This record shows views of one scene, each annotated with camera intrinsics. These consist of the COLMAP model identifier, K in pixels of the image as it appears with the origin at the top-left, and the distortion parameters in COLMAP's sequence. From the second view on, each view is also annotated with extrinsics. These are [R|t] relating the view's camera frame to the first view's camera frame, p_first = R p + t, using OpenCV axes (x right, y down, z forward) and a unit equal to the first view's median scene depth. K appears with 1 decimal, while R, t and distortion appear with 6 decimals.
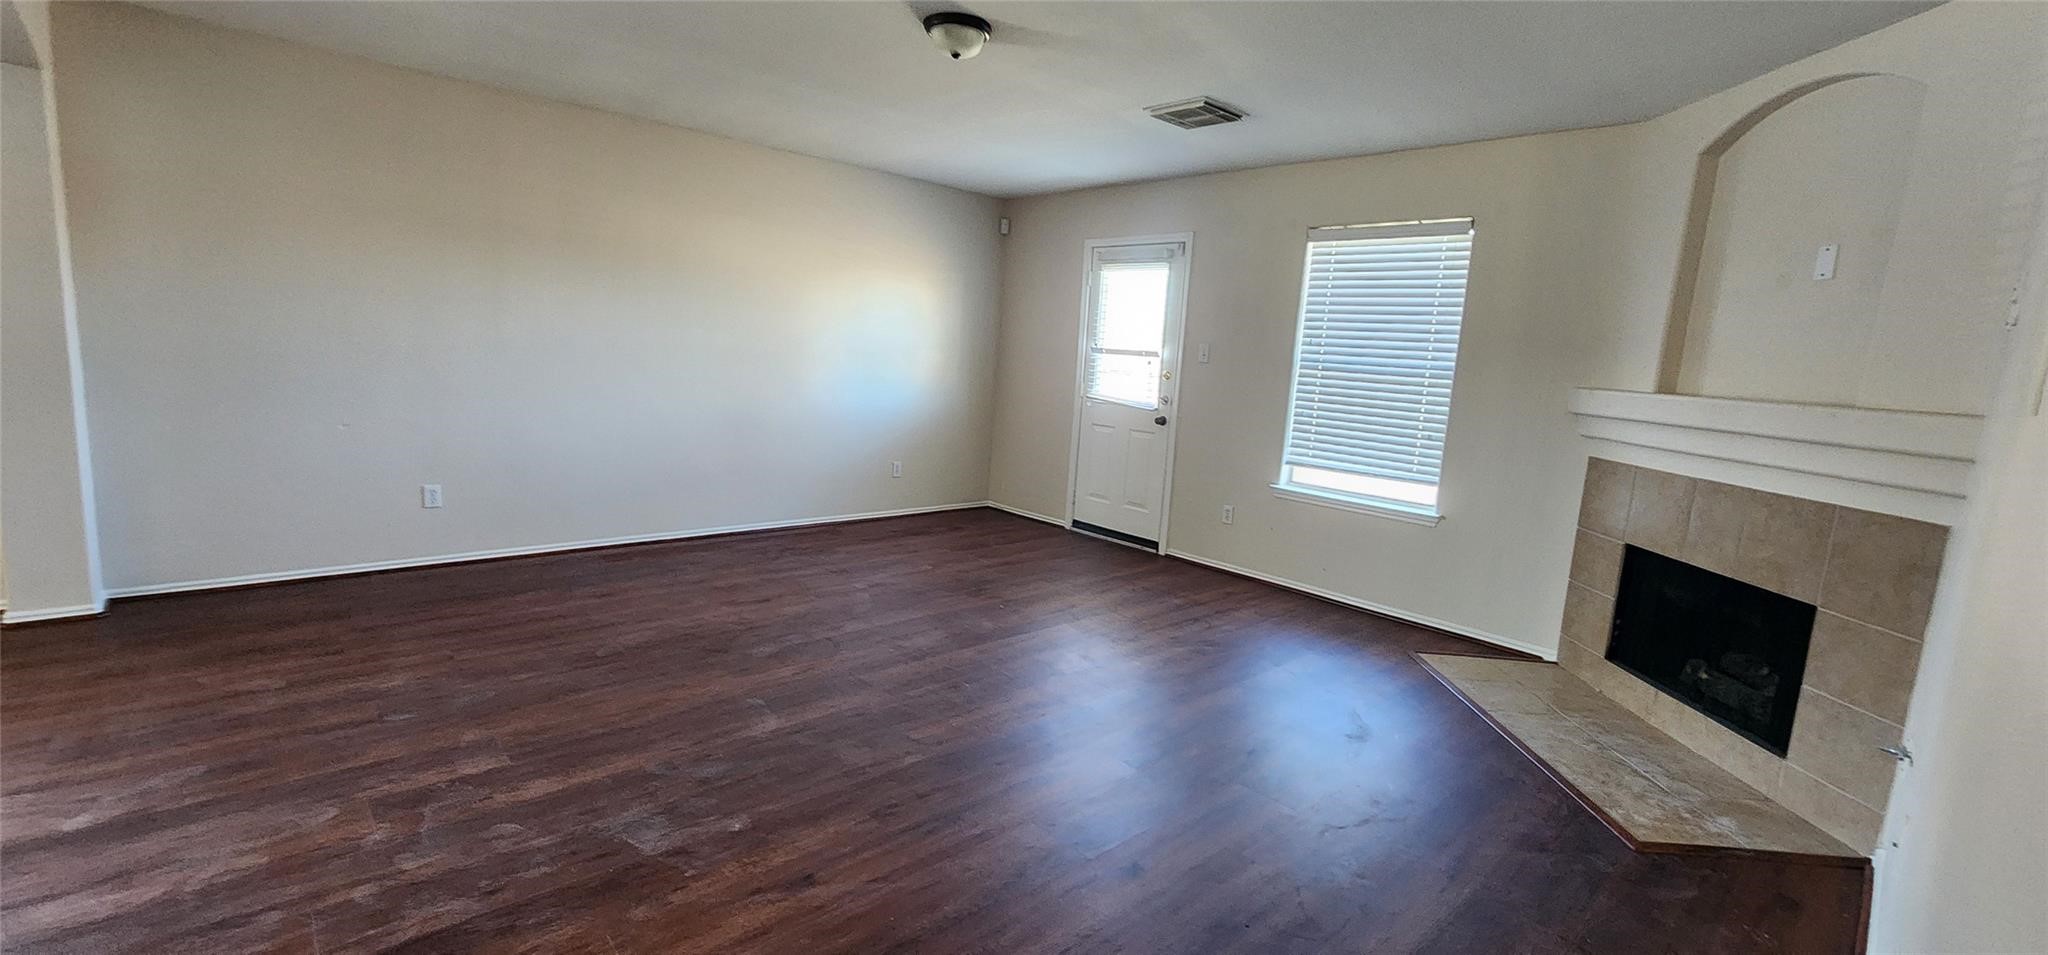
lens RADIAL K [[849.5, 0, 1032.9], [0, 849.5, 474.7], [0, 0, 1]] dist [0.001355, 0.000172]
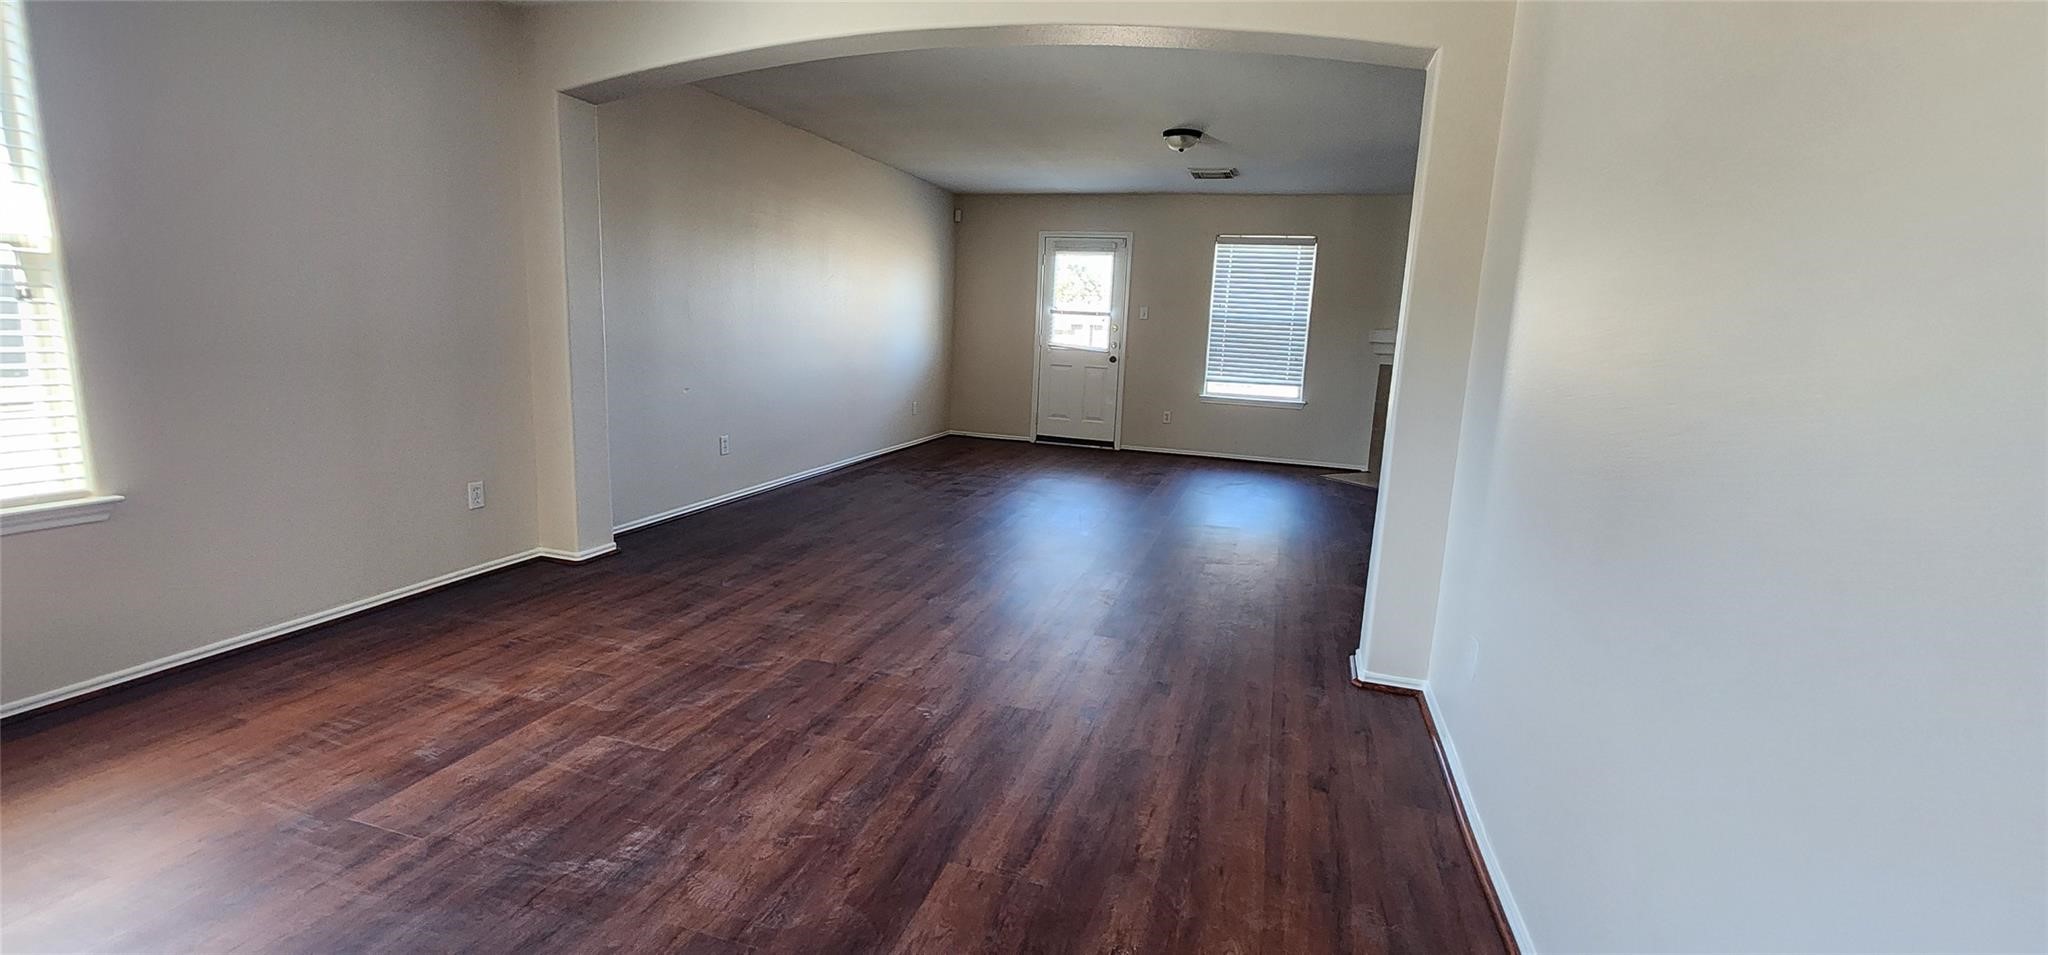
lens RADIAL K [[849.5, 0, 1032.9], [0, 849.5, 474.7], [0, 0, 1]] dist [0.001355, 0.000172]
pose [[0.863262, -0.113250, 0.491888, -0.897691], [0.084076, 0.993153, 0.081106, 0.005479], [-0.497705, -0.028660, 0.866873, -0.274447]]
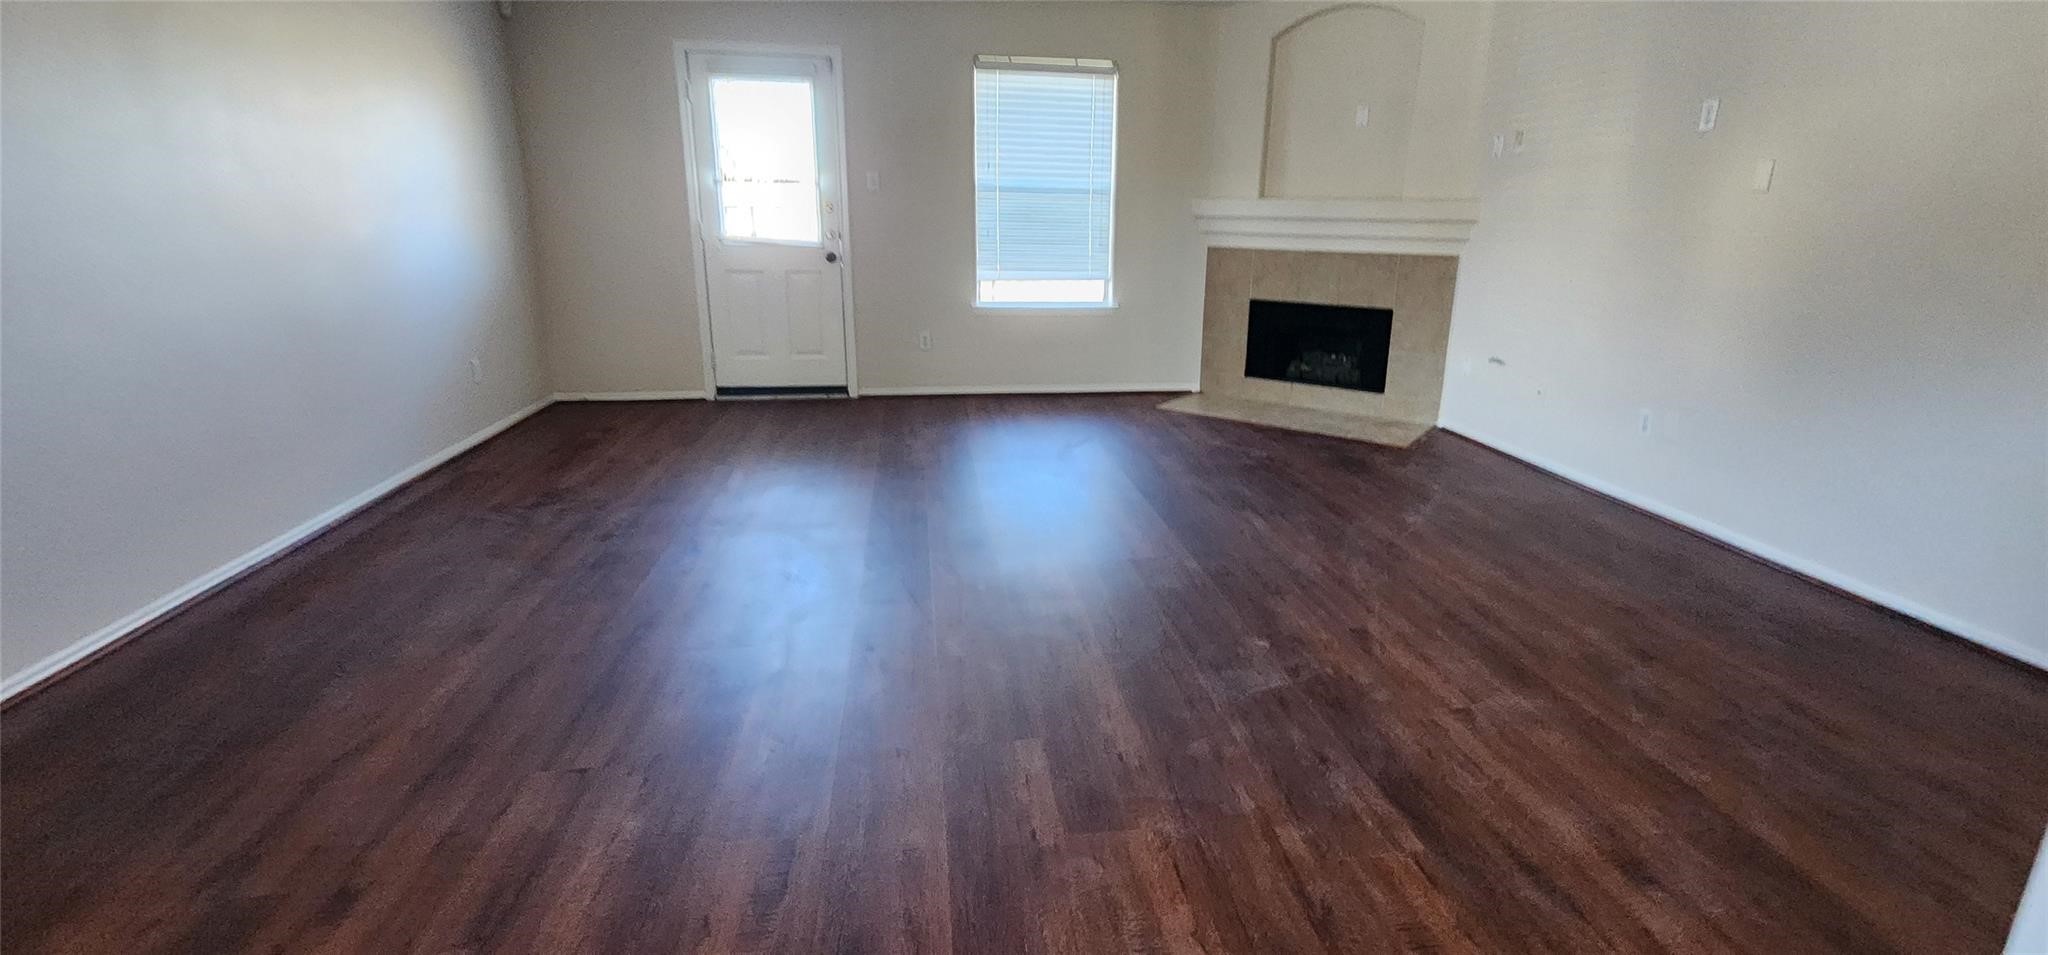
lens RADIAL K [[883.6, 0, 1065.2], [0, 883.6, 444.0], [0, 0, 1]] dist [-0.000671, -0.000032]
pose [[0.550438, -0.265749, 0.791452, -0.661995], [0.139904, 0.963942, 0.226367, -0.061137], [-0.823070, -0.013873, 0.567770, 0.289644]]
